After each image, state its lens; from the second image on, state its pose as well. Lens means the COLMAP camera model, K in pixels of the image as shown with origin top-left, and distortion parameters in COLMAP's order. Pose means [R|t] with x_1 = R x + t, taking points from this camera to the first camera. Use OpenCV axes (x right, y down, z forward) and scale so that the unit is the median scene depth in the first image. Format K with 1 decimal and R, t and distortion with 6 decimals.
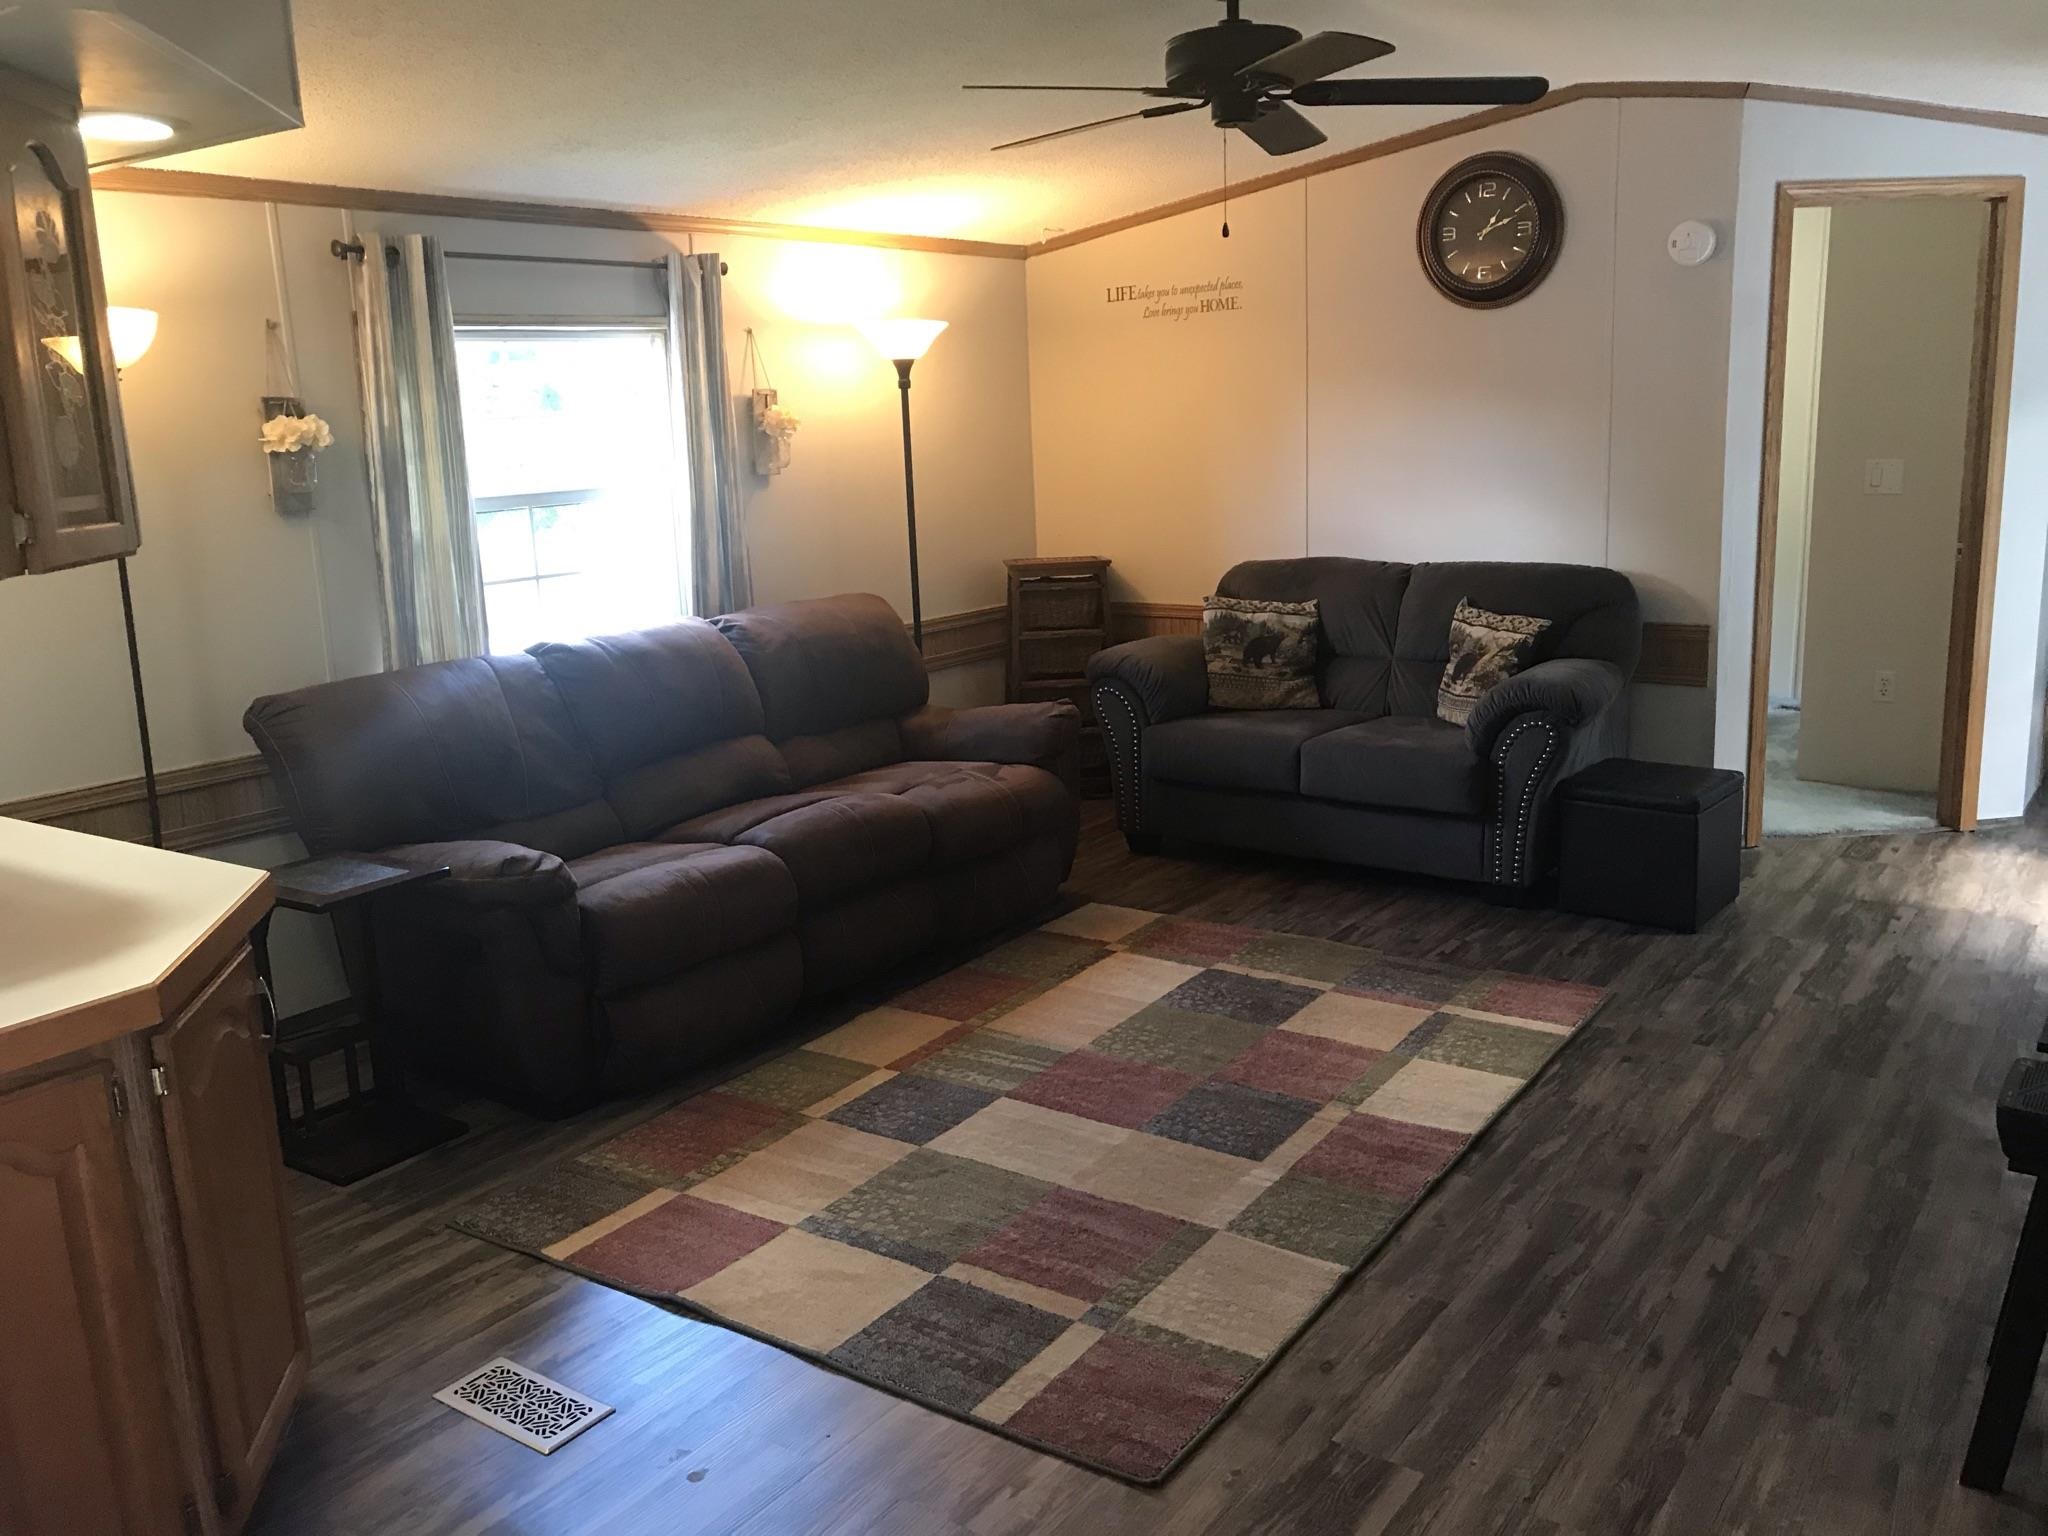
lens RADIAL K [[1701.8, 0, 1016.9], [0, 1701.8, 769.1], [0, 0, 1]] dist [0.026031, -0.011585]
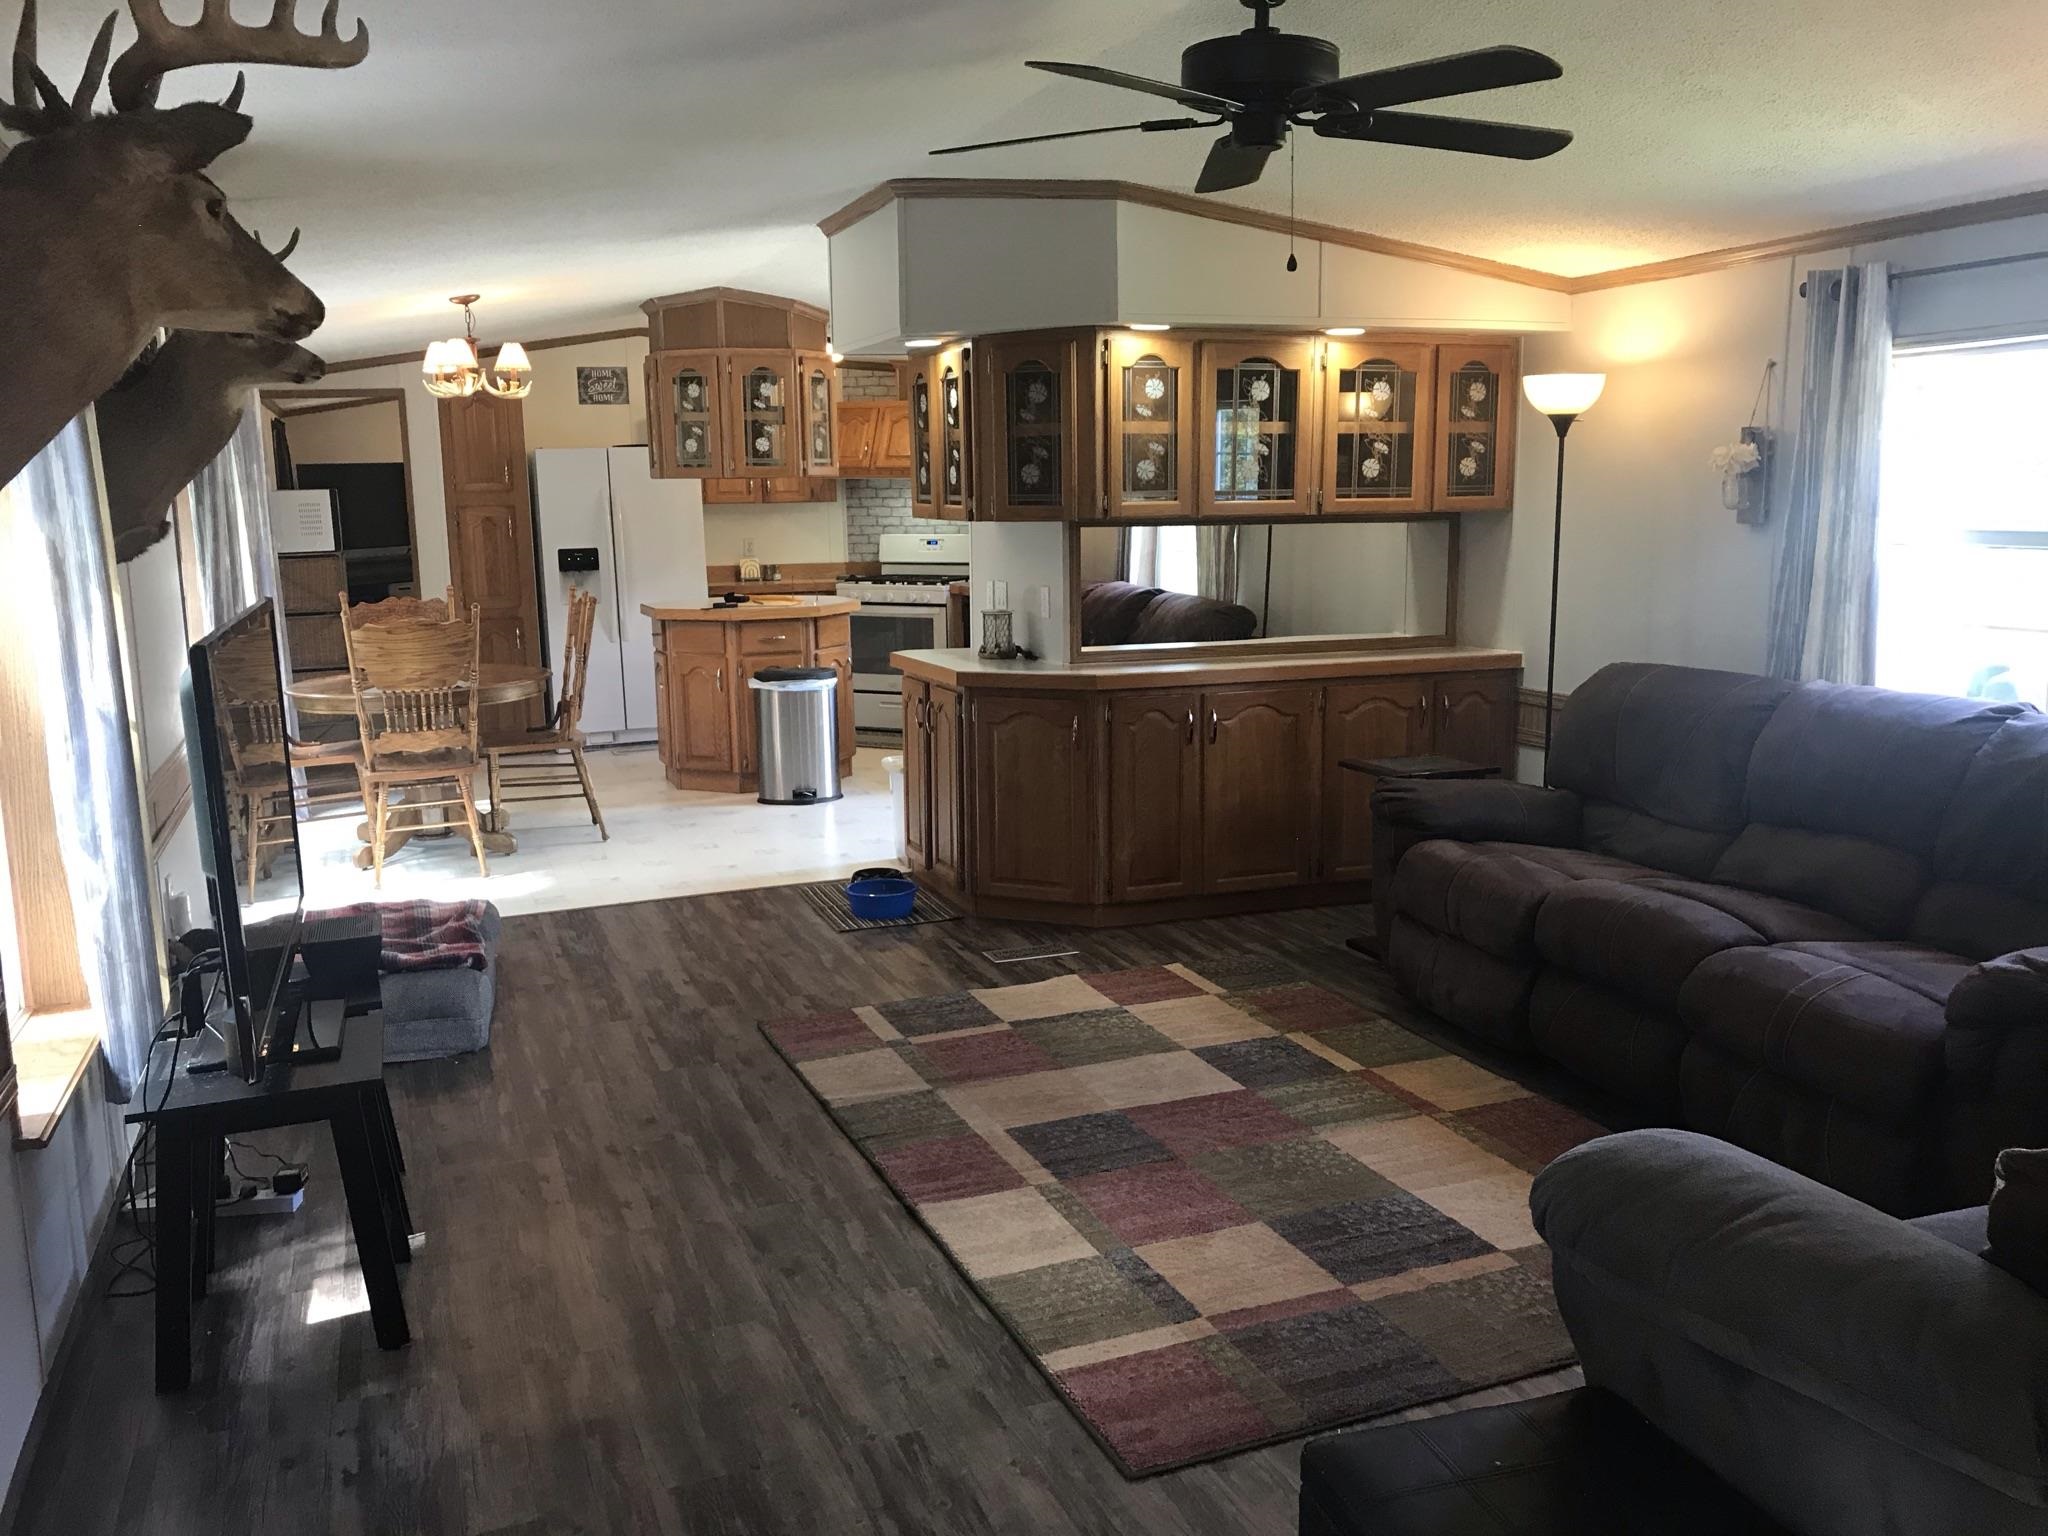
lens RADIAL K [[1701.8, 0, 1020.1], [0, 1701.8, 769.9], [0, 0, 1]] dist [0.026031, -0.011585]
pose [[-0.553329, 0.179533, -0.813385, 0.973814], [-0.150486, 0.938882, 0.309605, -0.331666], [0.819256, 0.293717, -0.492493, 1.437432]]
